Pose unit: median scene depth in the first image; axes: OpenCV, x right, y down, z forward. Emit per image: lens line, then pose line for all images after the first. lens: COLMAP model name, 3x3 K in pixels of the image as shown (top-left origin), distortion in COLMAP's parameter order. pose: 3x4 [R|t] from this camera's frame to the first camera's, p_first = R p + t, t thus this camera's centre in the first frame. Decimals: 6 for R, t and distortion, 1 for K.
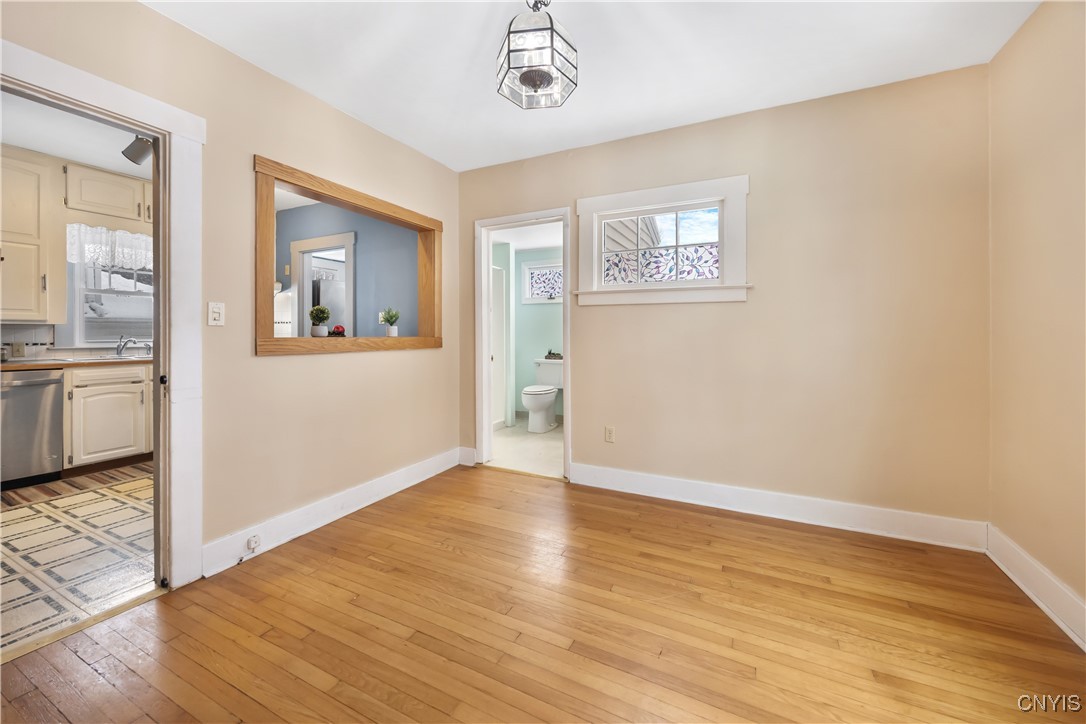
lens RADIAL K [[420.4, 0, 541.0], [0, 420.4, 331.0], [0, 0, 1]] dist [-0.003199, -0.000337]
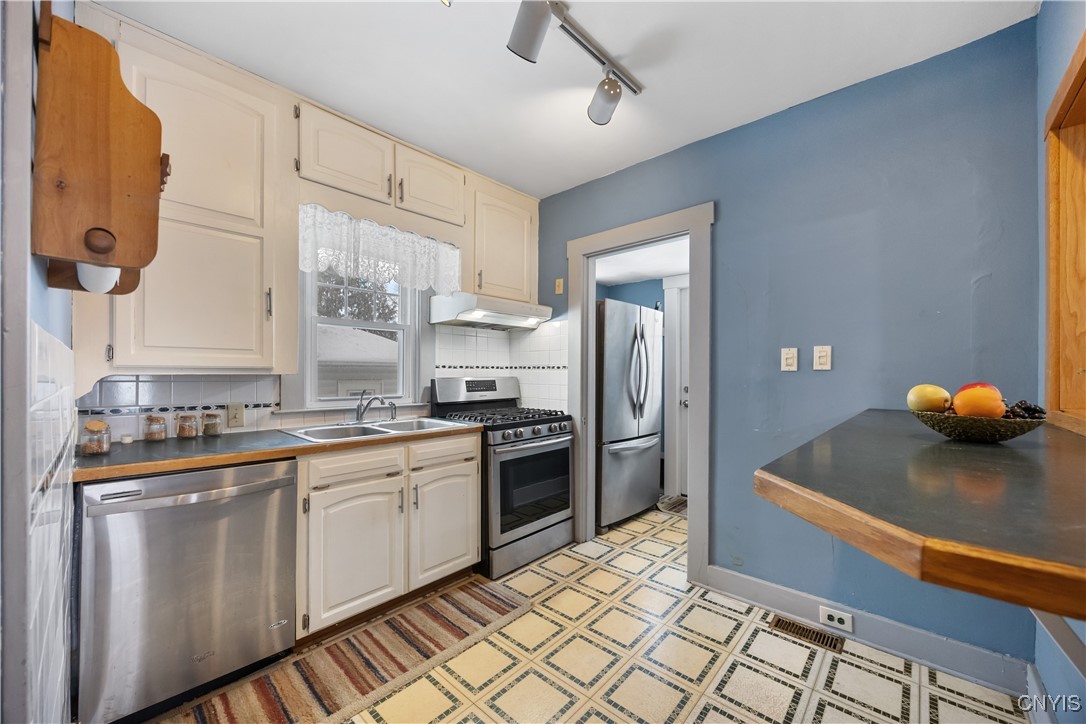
lens RADIAL K [[420.4, 0, 542.8], [0, 420.4, 367.8], [0, 0, 1]] dist [-0.003199, -0.000337]
pose [[0.960382, -0.002124, -0.278678, -0.636762], [0.000375, 0.999980, -0.006329, -0.021311], [0.278686, 0.005974, 0.960364, 0.526627]]
